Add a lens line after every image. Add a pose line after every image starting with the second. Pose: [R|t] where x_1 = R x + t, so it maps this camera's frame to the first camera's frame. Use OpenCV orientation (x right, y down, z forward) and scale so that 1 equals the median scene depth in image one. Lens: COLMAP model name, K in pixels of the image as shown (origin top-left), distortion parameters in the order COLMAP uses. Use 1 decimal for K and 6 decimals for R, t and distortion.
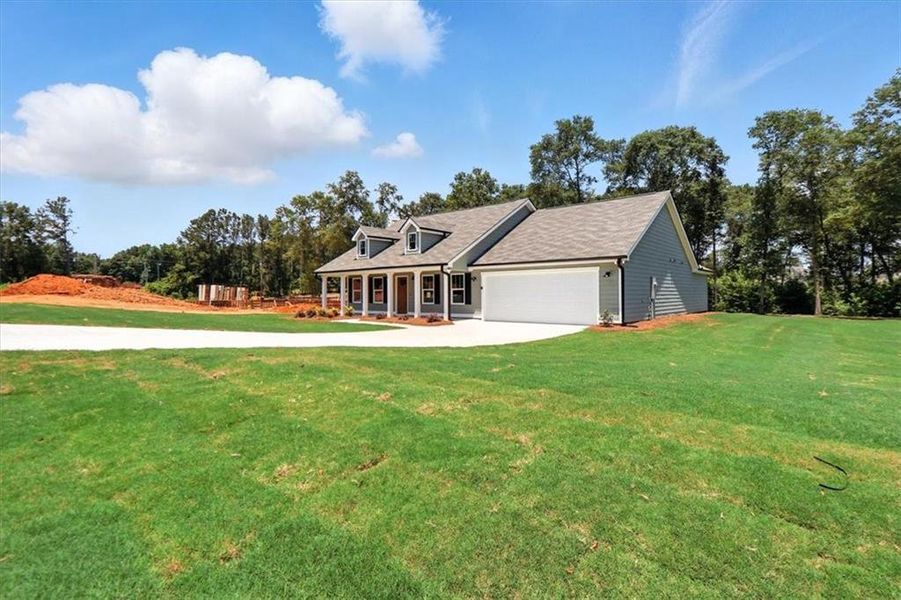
lens RADIAL K [[418.2, 0, 449.8], [0, 418.2, 291.1], [0, 0, 1]] dist [-0.002991, -0.000398]
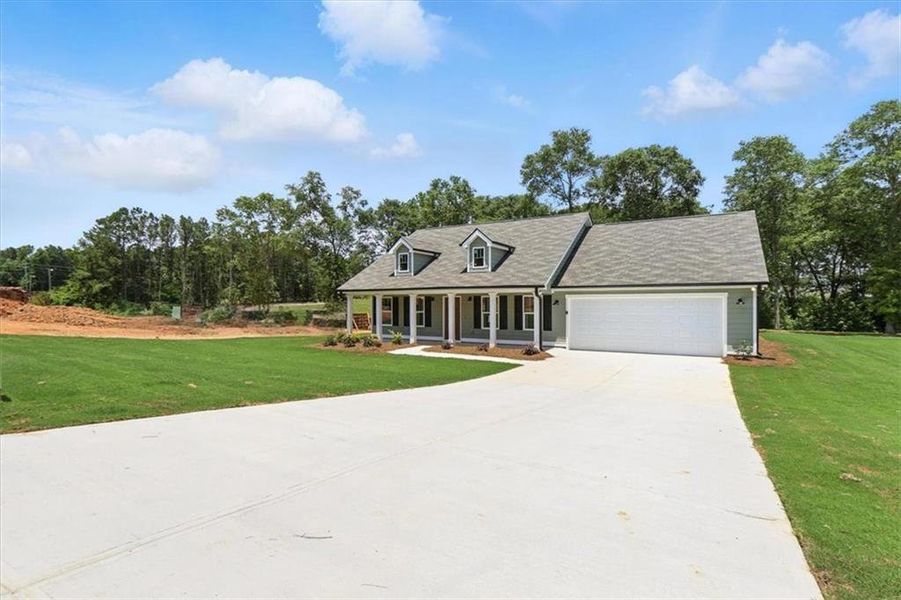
lens RADIAL K [[426.0, 0, 460.0], [0, 426.0, 303.6], [0, 0, 1]] dist [-0.011961, 0.000264]
pose [[0.985215, 0.002639, 0.171302, -0.135796], [-0.003446, 0.999984, 0.004415, -0.013381], [-0.171288, -0.004940, 0.985209, 0.071292]]
